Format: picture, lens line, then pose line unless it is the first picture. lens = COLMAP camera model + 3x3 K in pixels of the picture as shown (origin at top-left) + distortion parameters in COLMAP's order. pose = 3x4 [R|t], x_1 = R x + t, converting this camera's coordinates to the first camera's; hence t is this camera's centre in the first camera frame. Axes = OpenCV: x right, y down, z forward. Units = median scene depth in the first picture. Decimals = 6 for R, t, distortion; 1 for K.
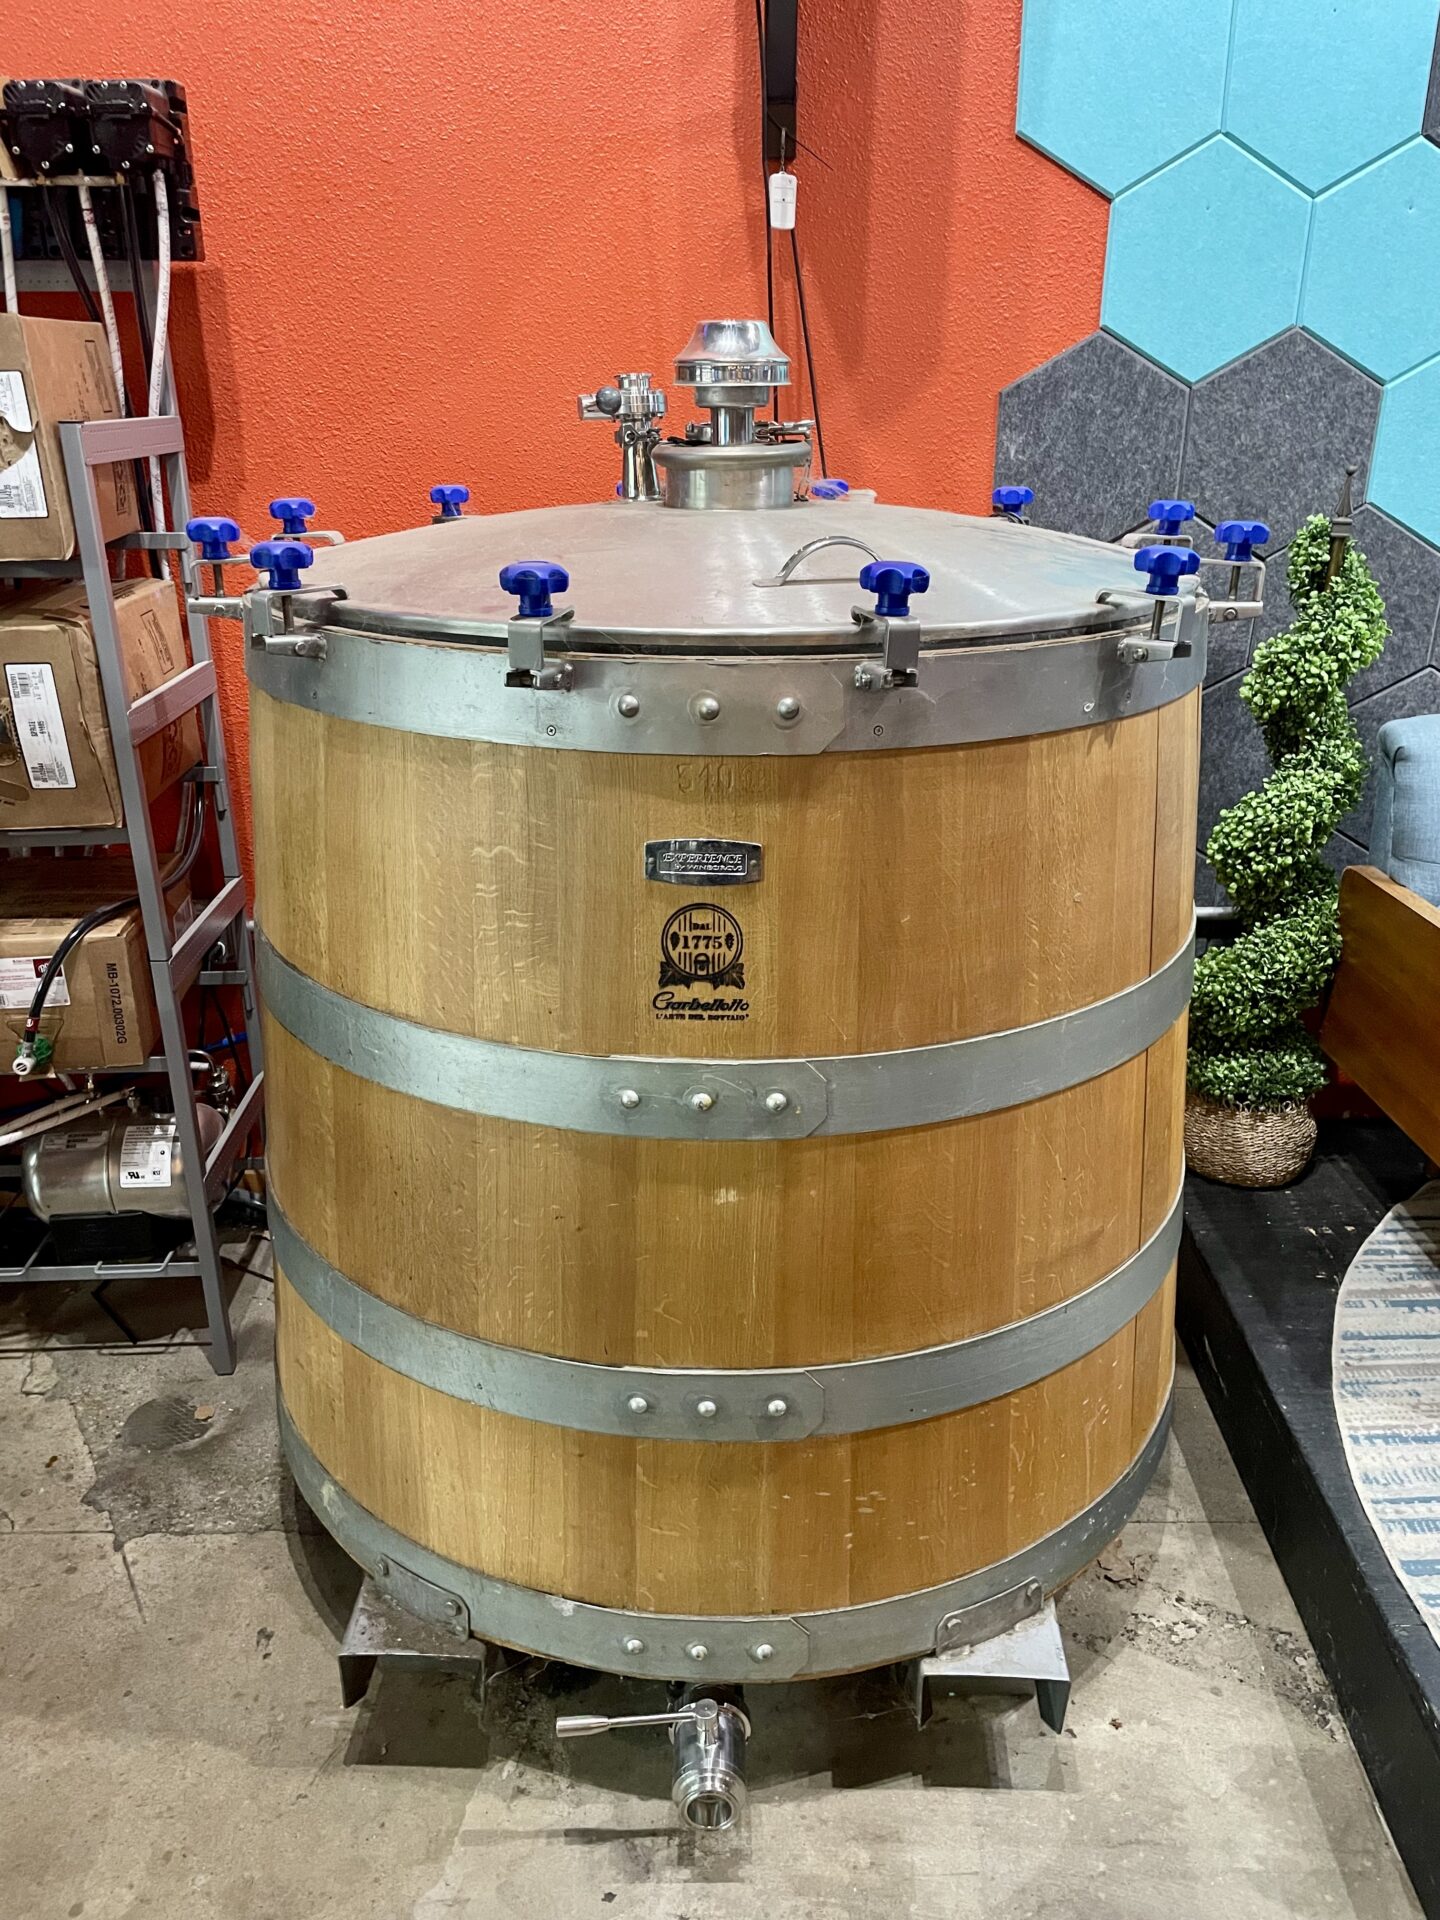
lens RADIAL K [[1483.1, 0, 721.2], [0, 1483.1, 973.0], [0, 0, 1]] dist [0.079587, -0.091223]
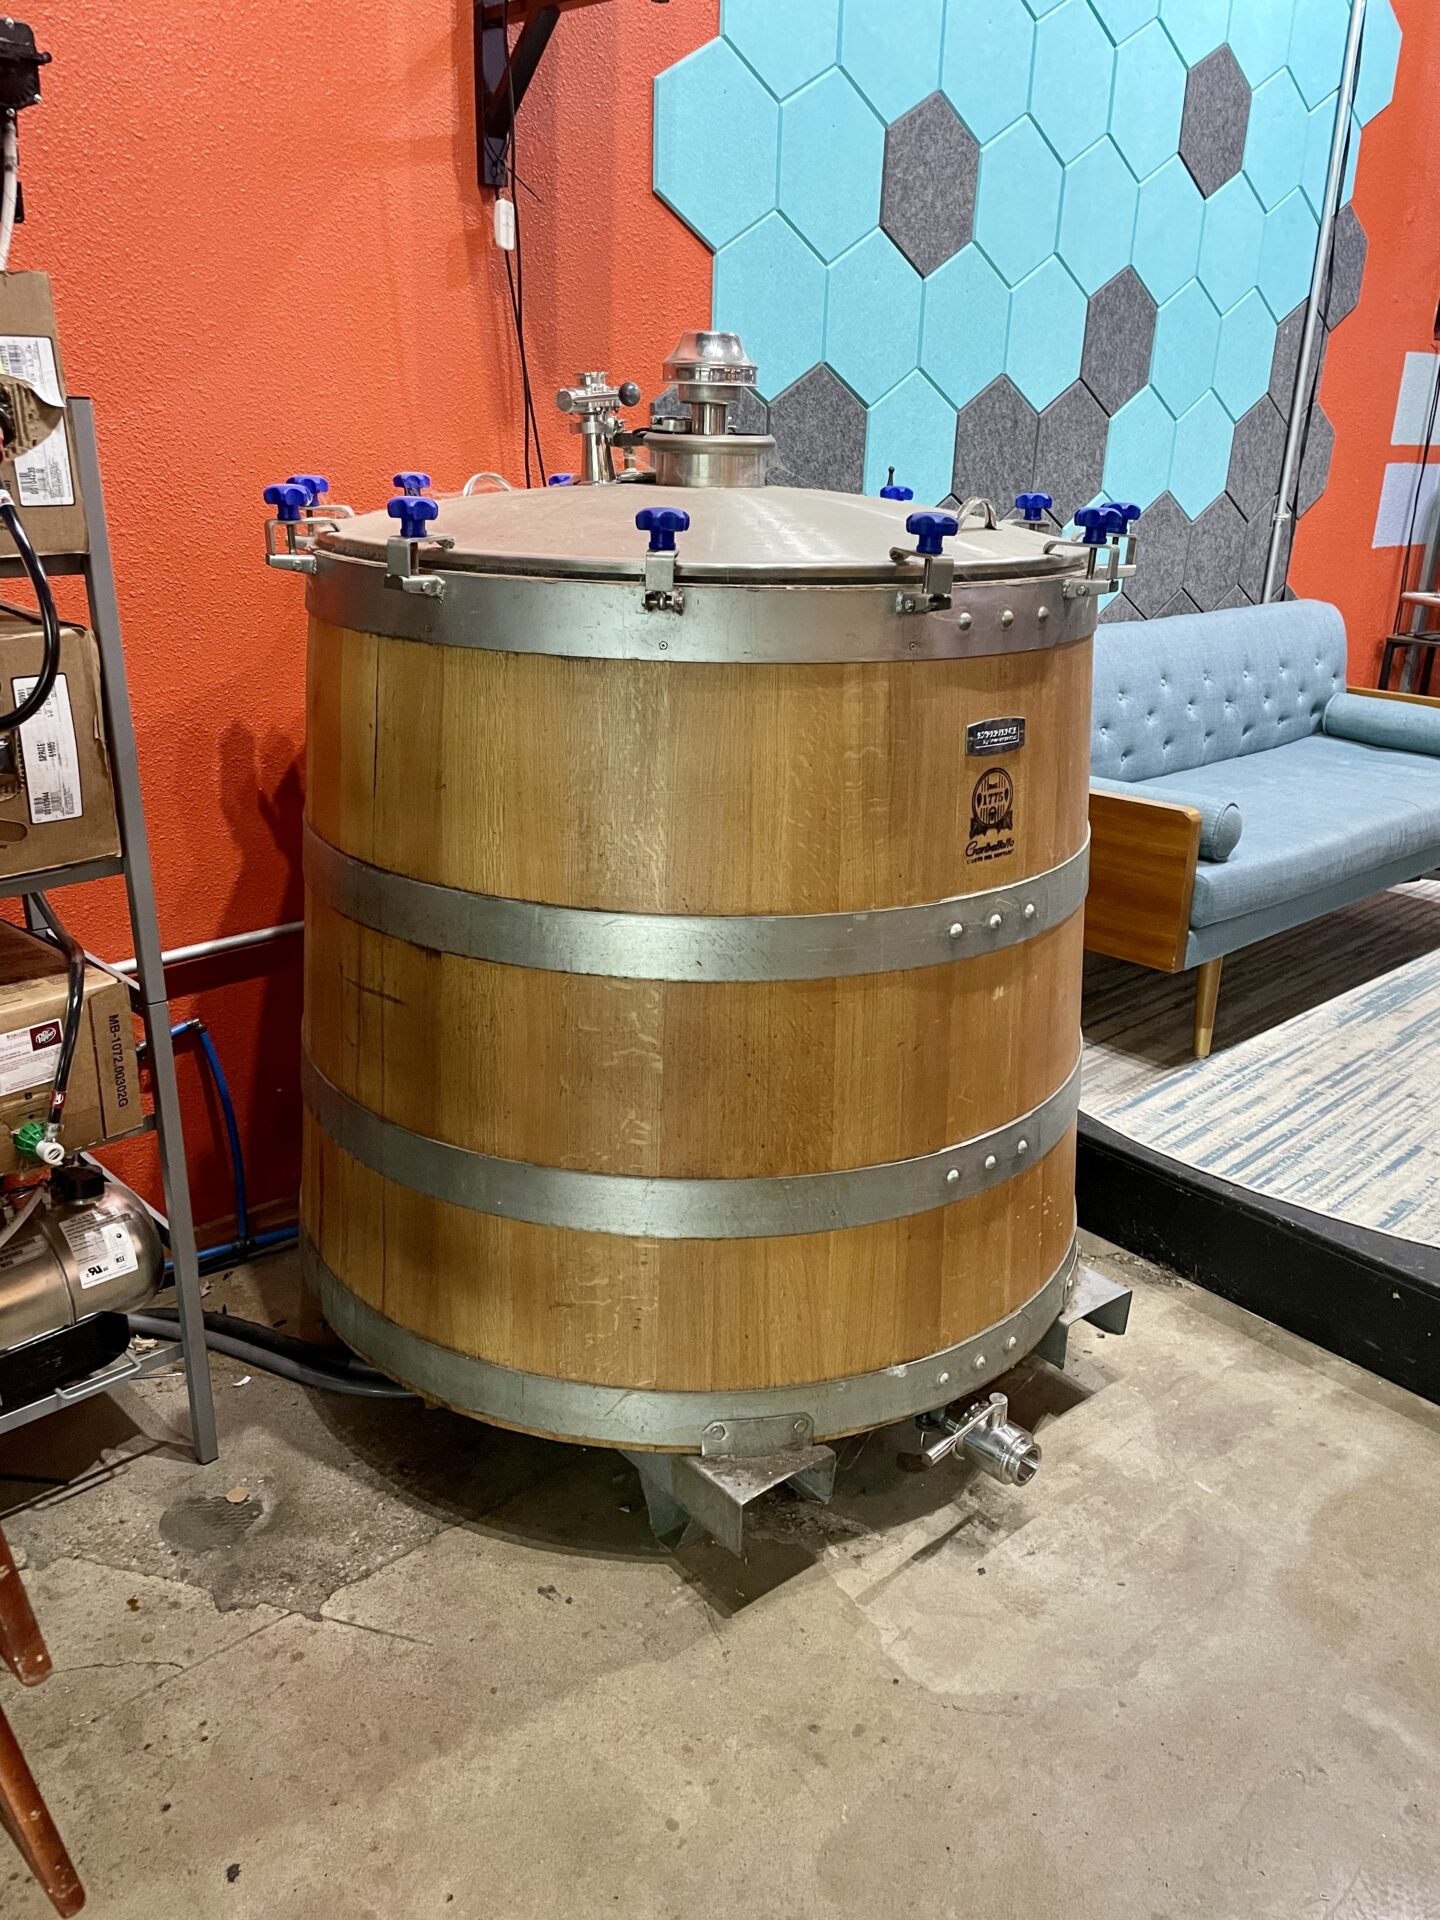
lens RADIAL K [[1483.1, 0, 750.9], [0, 1483.1, 984.2], [0, 0, 1]] dist [0.079587, -0.091223]
pose [[0.731755, -0.218074, 0.645738, -0.859712], [0.226688, 0.971364, 0.071158, -0.002244], [-0.642765, 0.094311, 0.760236, 0.107791]]
